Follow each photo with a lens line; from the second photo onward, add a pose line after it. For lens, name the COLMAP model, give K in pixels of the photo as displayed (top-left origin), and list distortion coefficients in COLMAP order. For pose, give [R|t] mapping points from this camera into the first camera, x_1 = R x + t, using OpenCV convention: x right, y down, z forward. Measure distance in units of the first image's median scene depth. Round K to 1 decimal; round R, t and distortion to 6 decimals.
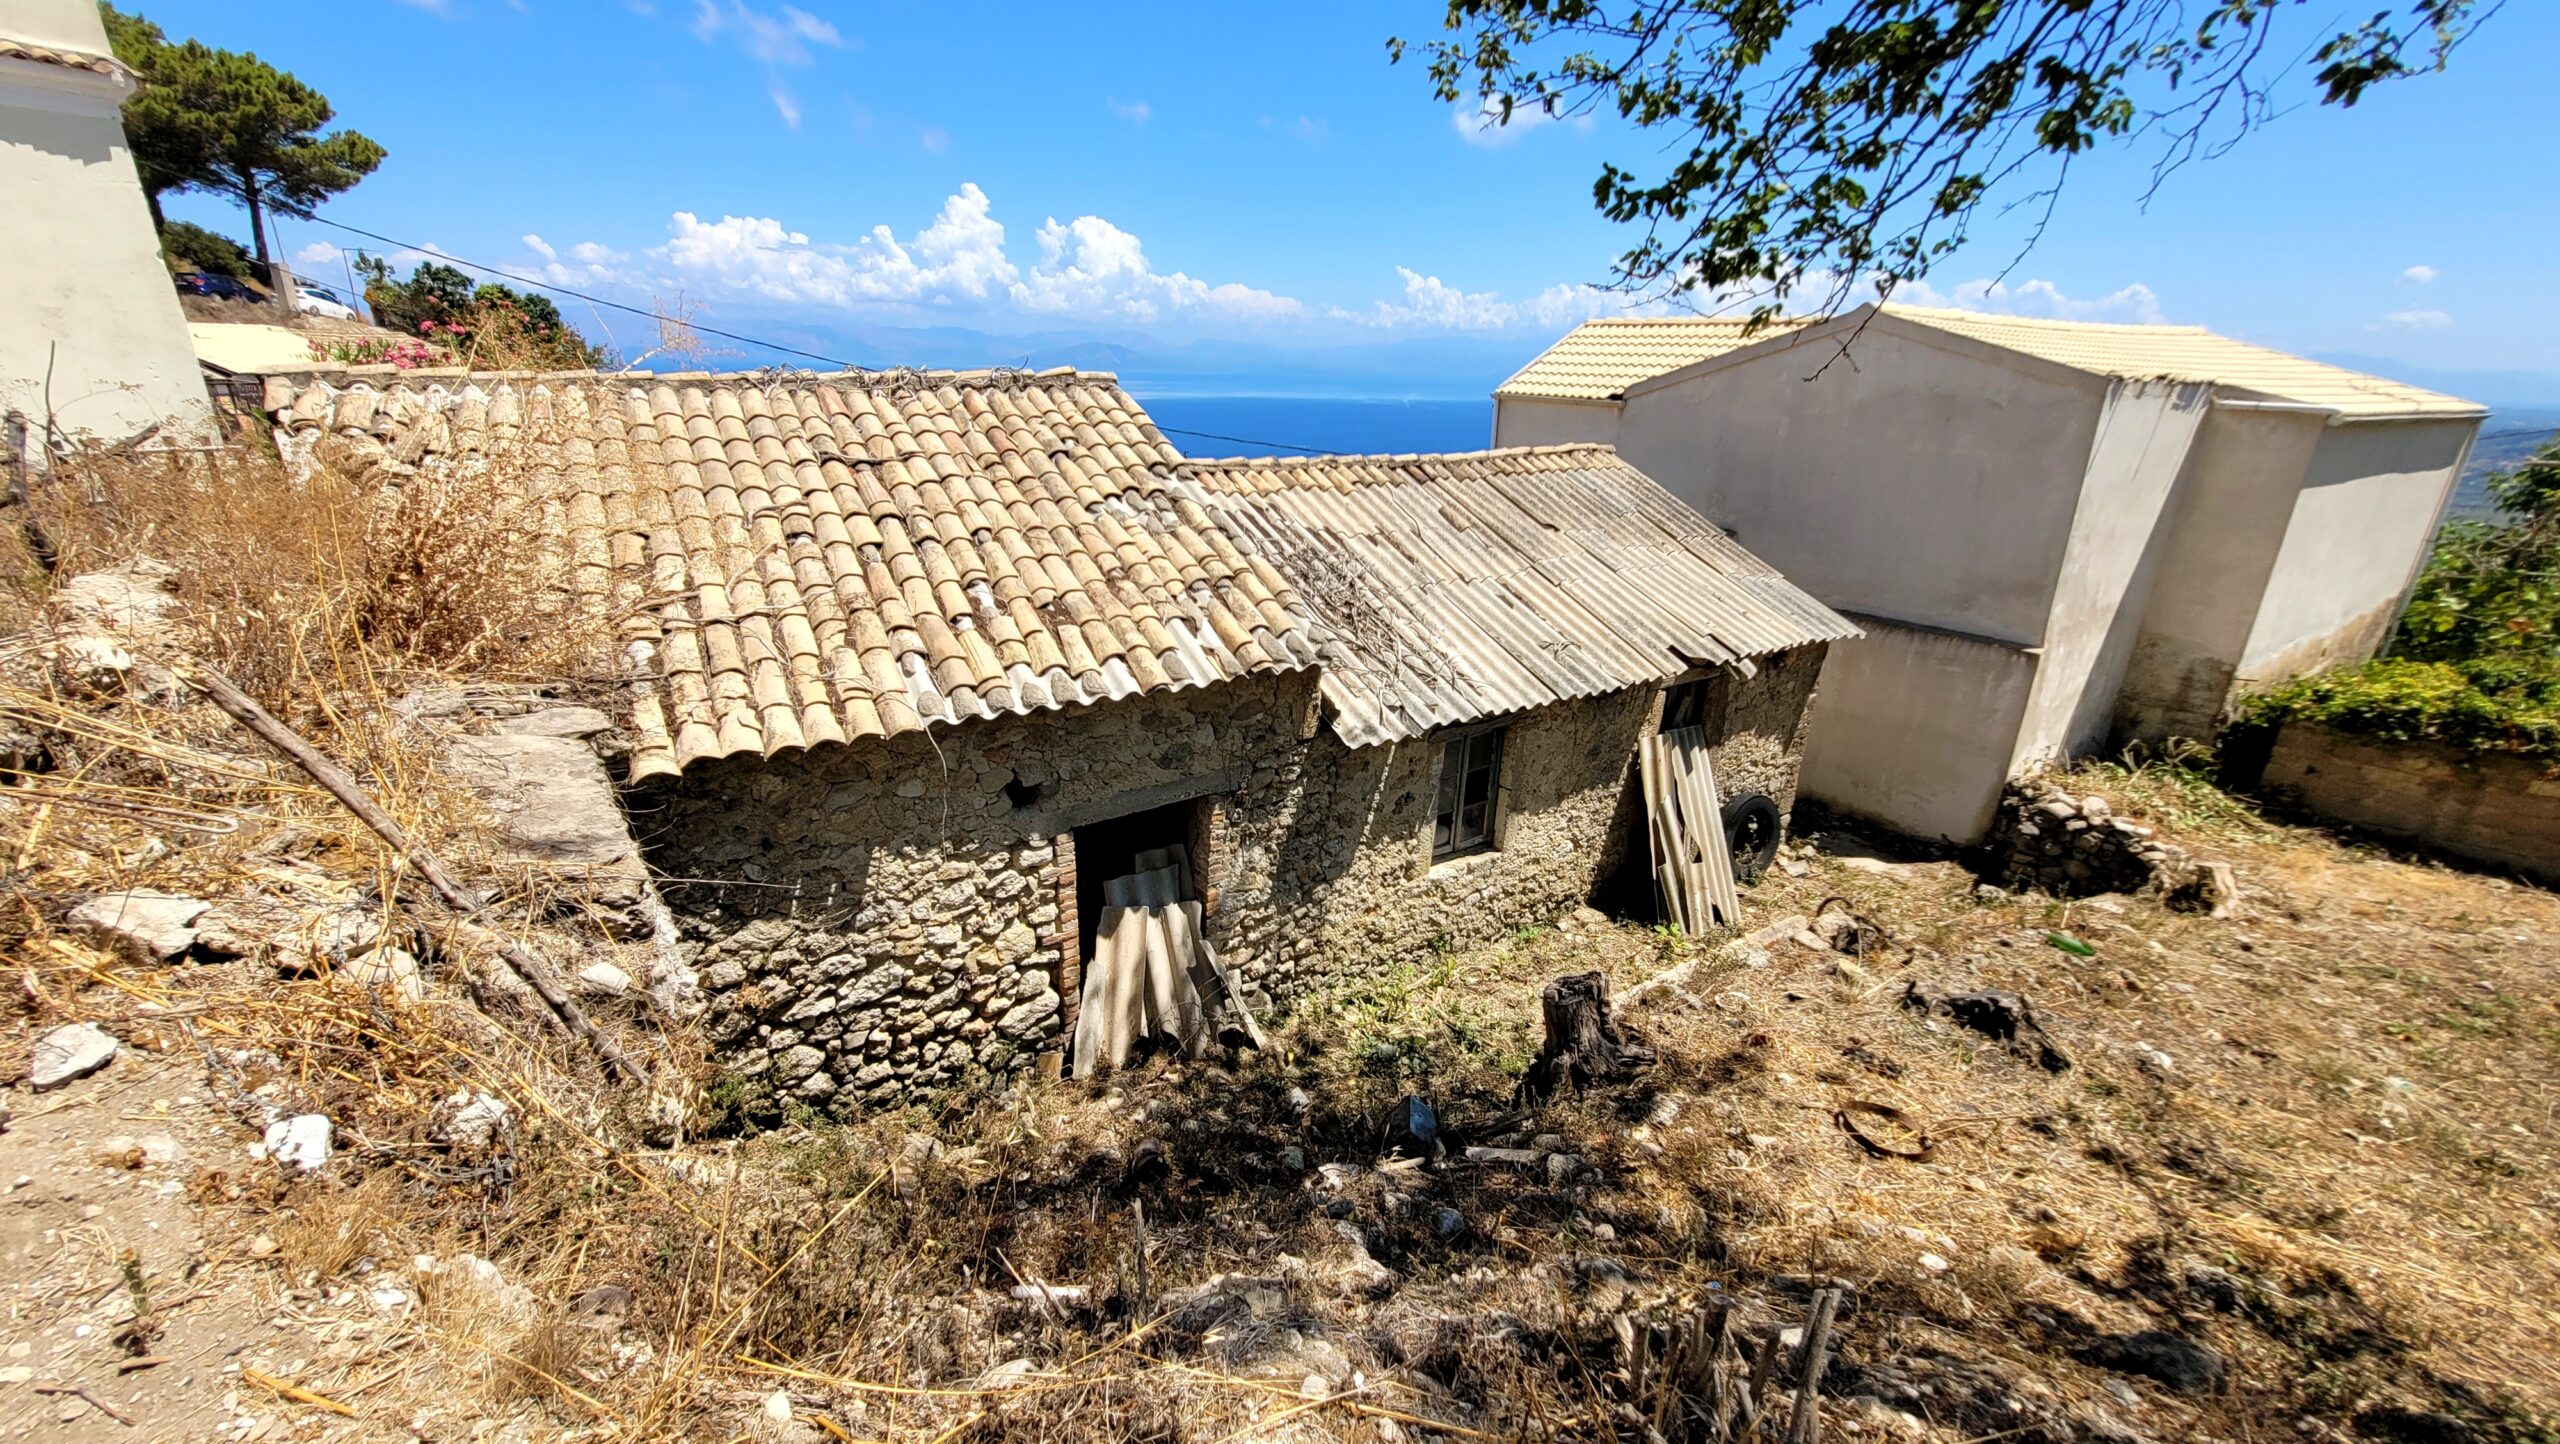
lens RADIAL K [[1019.9, 0, 1270.9], [0, 1019.9, 701.2], [0, 0, 1]] dist [0.012179, -0.000158]
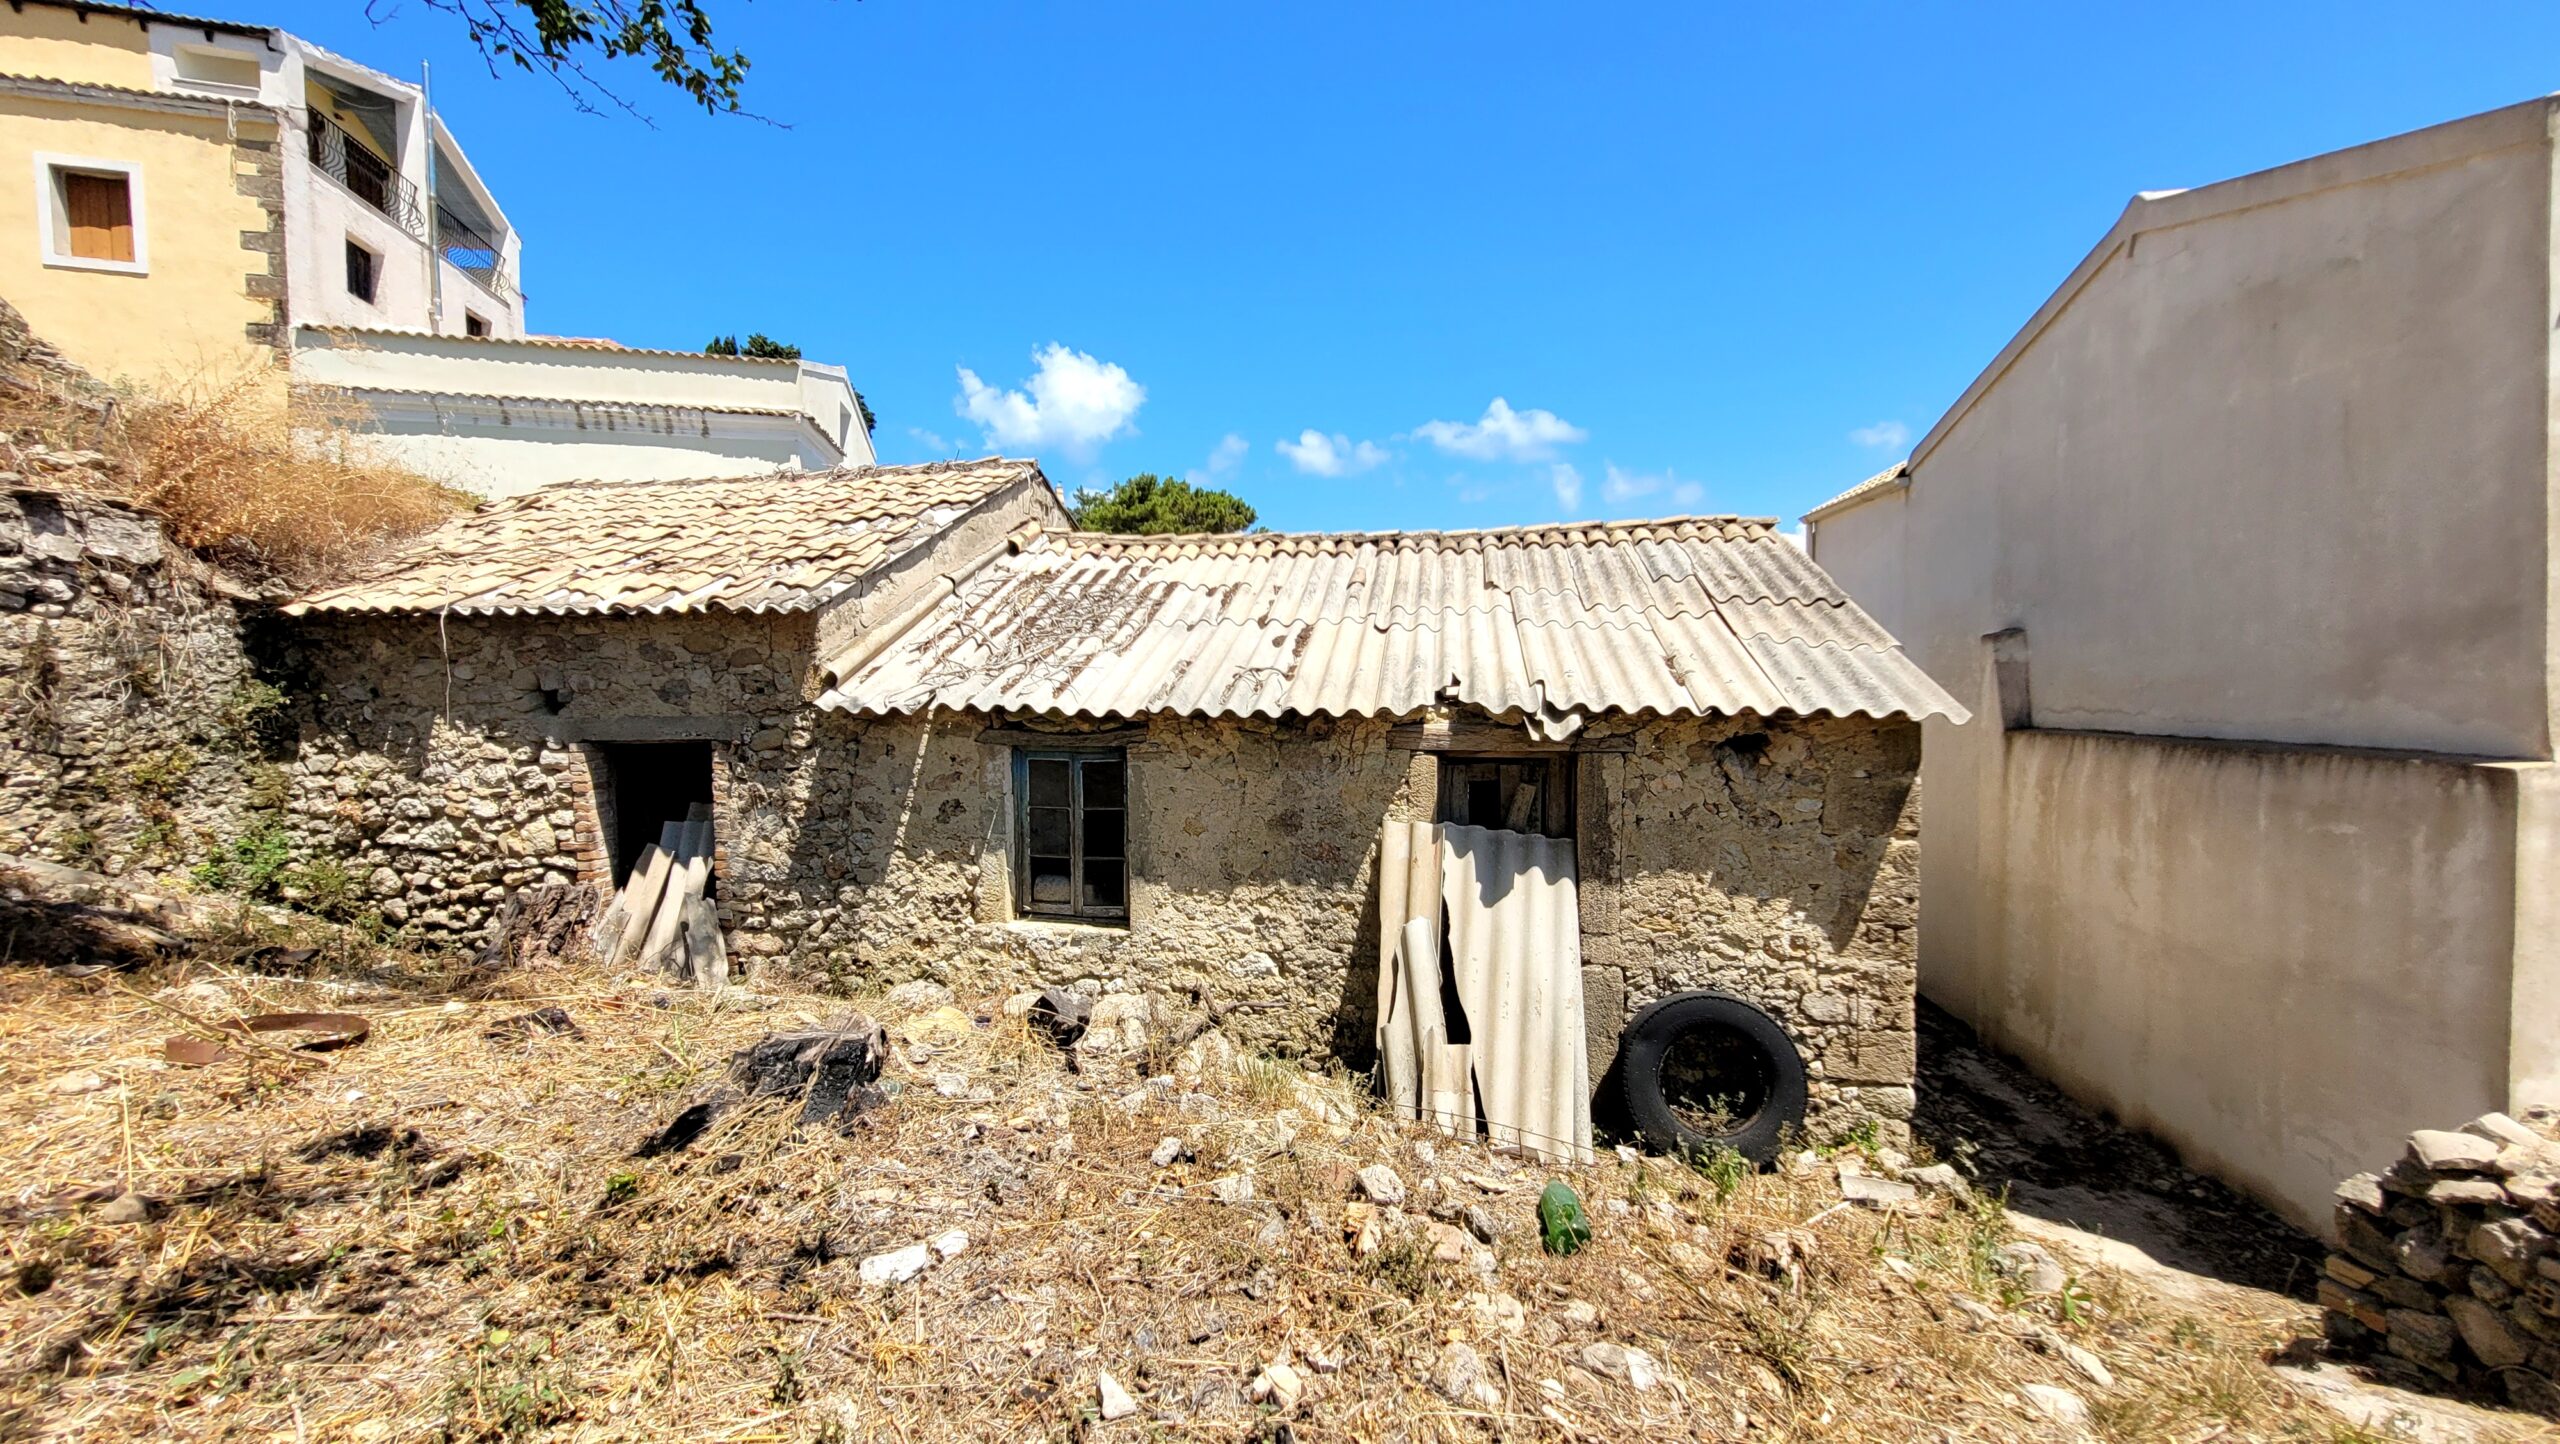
lens RADIAL K [[1019.9, 0, 1266.1], [0, 1019.9, 708.5], [0, 0, 1]] dist [0.012179, -0.000158]
pose [[0.731946, -0.005512, -0.681340, 1.138012], [-0.198290, 0.954963, -0.220743, 0.192781], [0.651871, 0.296675, 0.697888, 0.692068]]
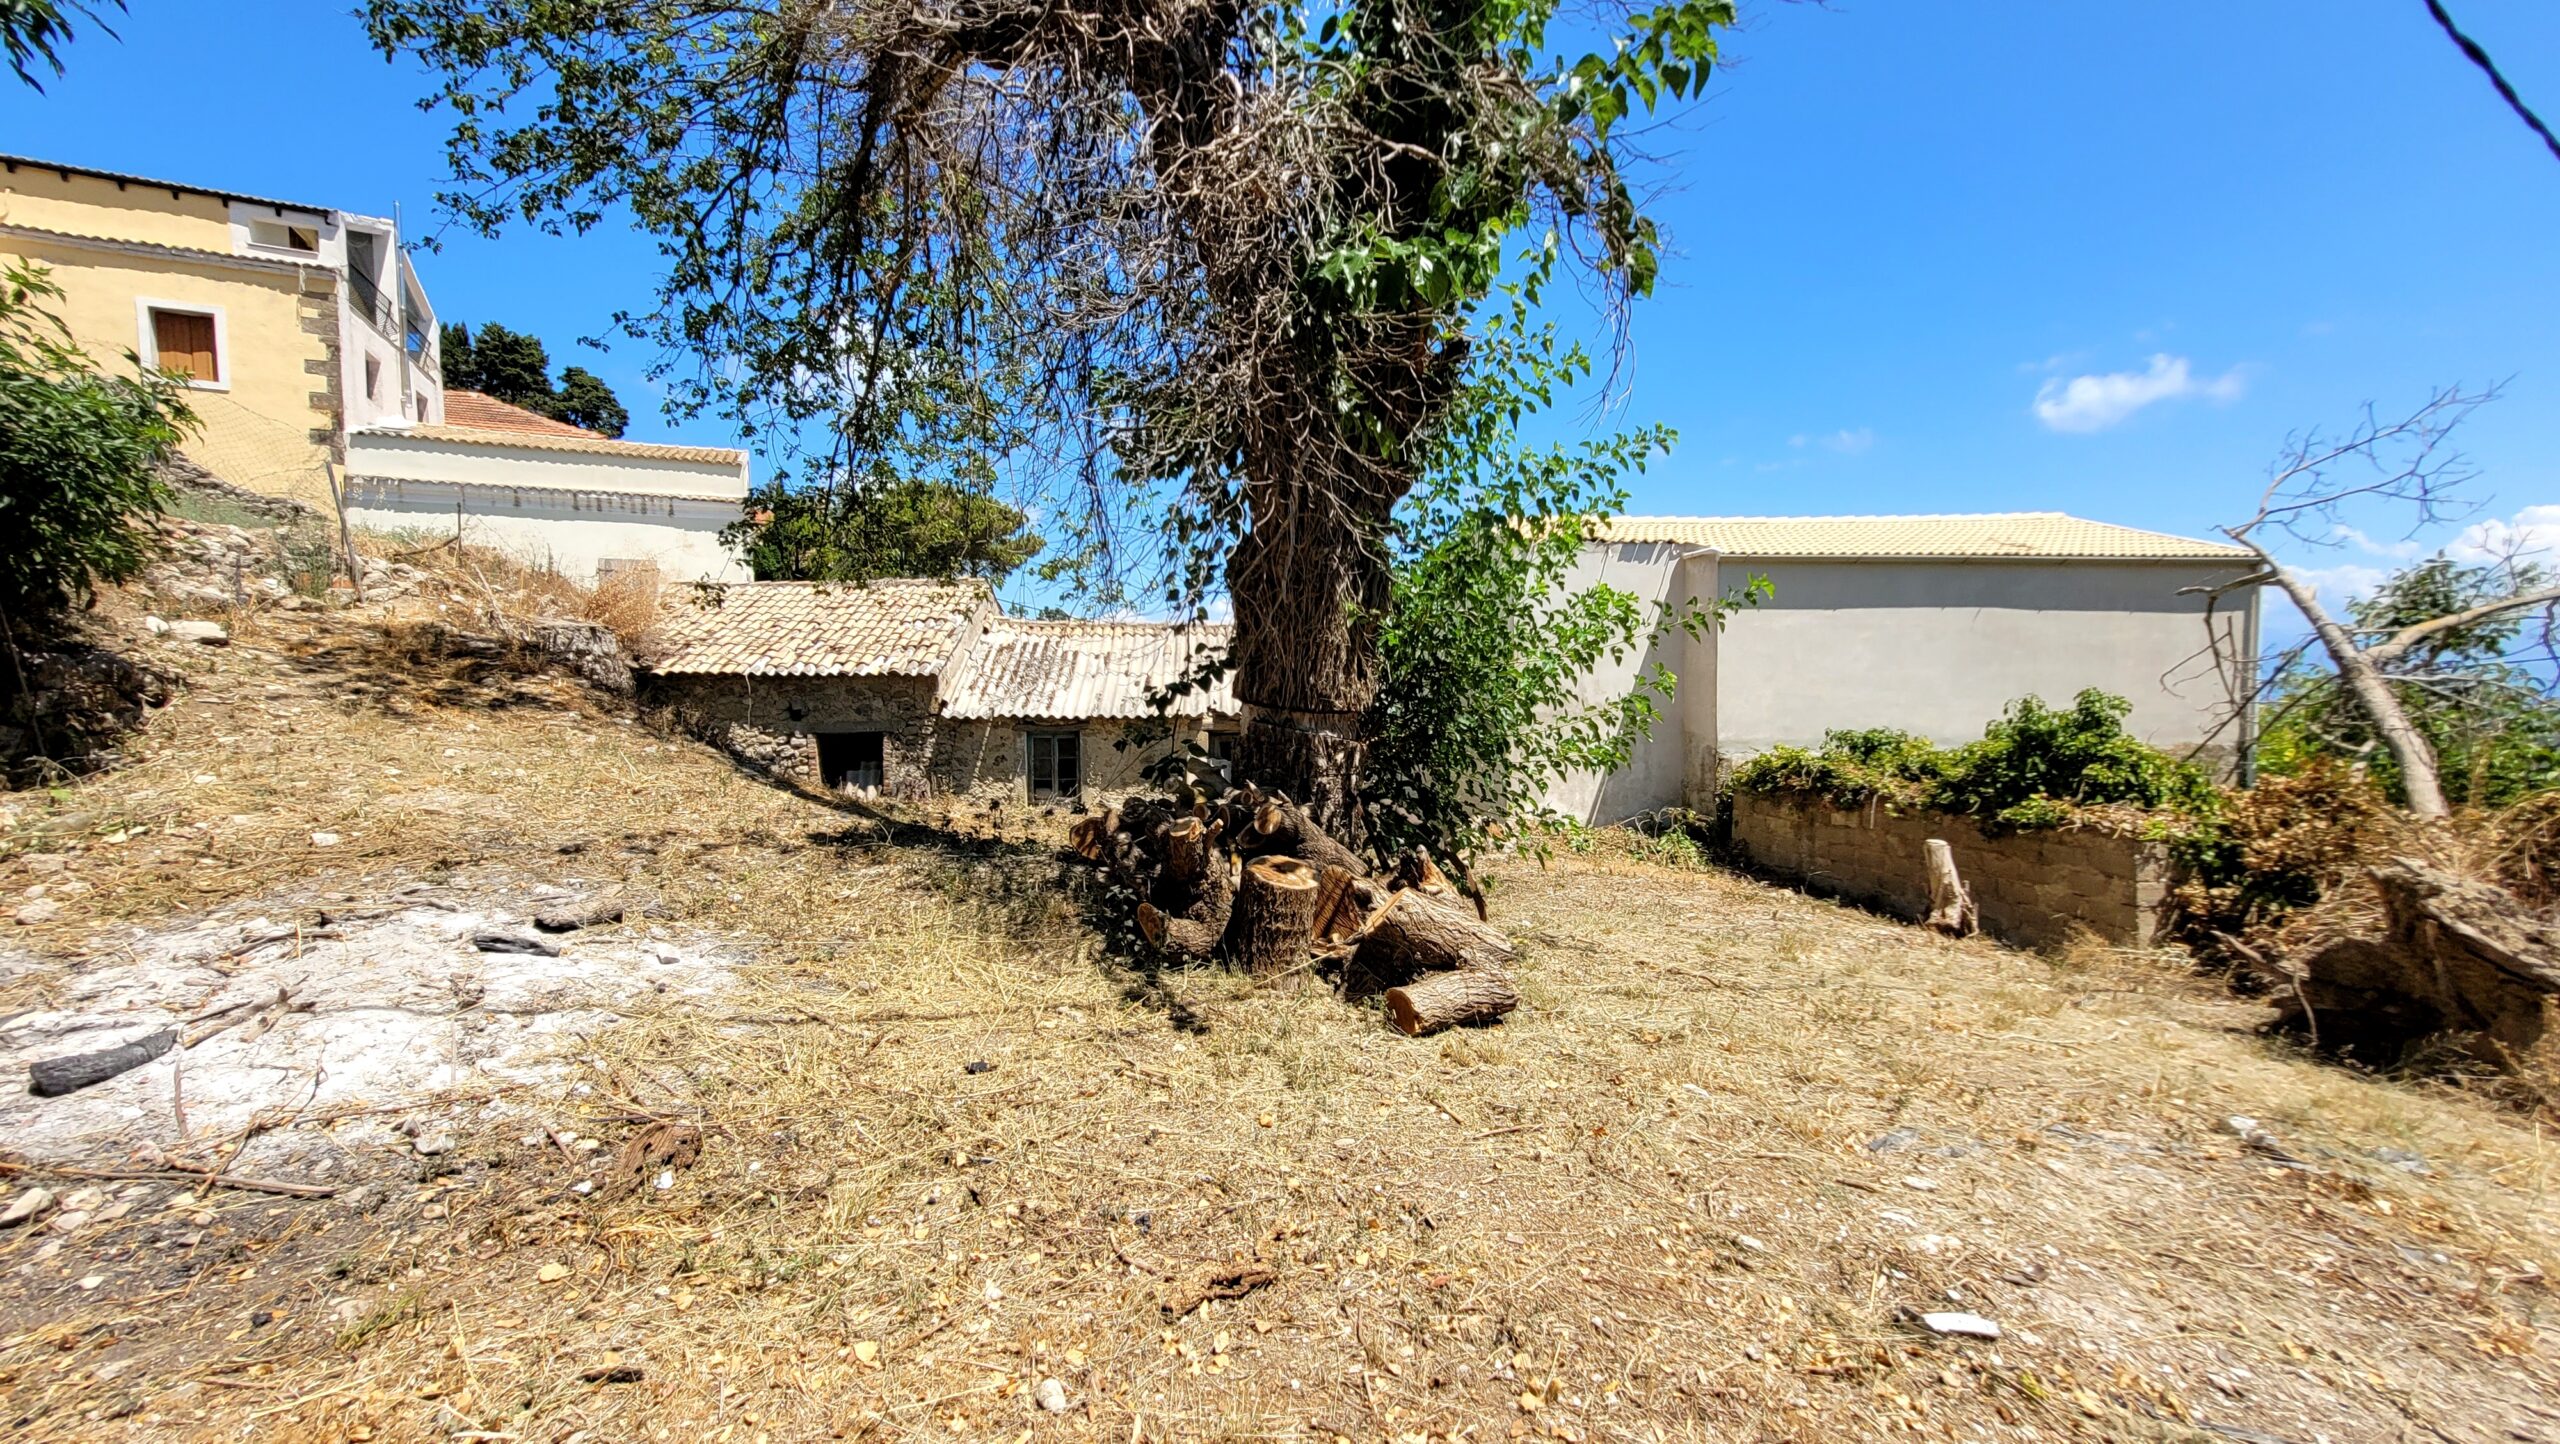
lens RADIAL K [[1019.9, 0, 1272.8], [0, 1019.9, 710.3], [0, 0, 1]] dist [0.012179, -0.000158]
pose [[0.874399, -0.009775, -0.485109, 1.949716], [-0.129377, 0.958903, -0.252521, 0.548952], [0.467641, 0.283566, 0.837199, -0.546521]]
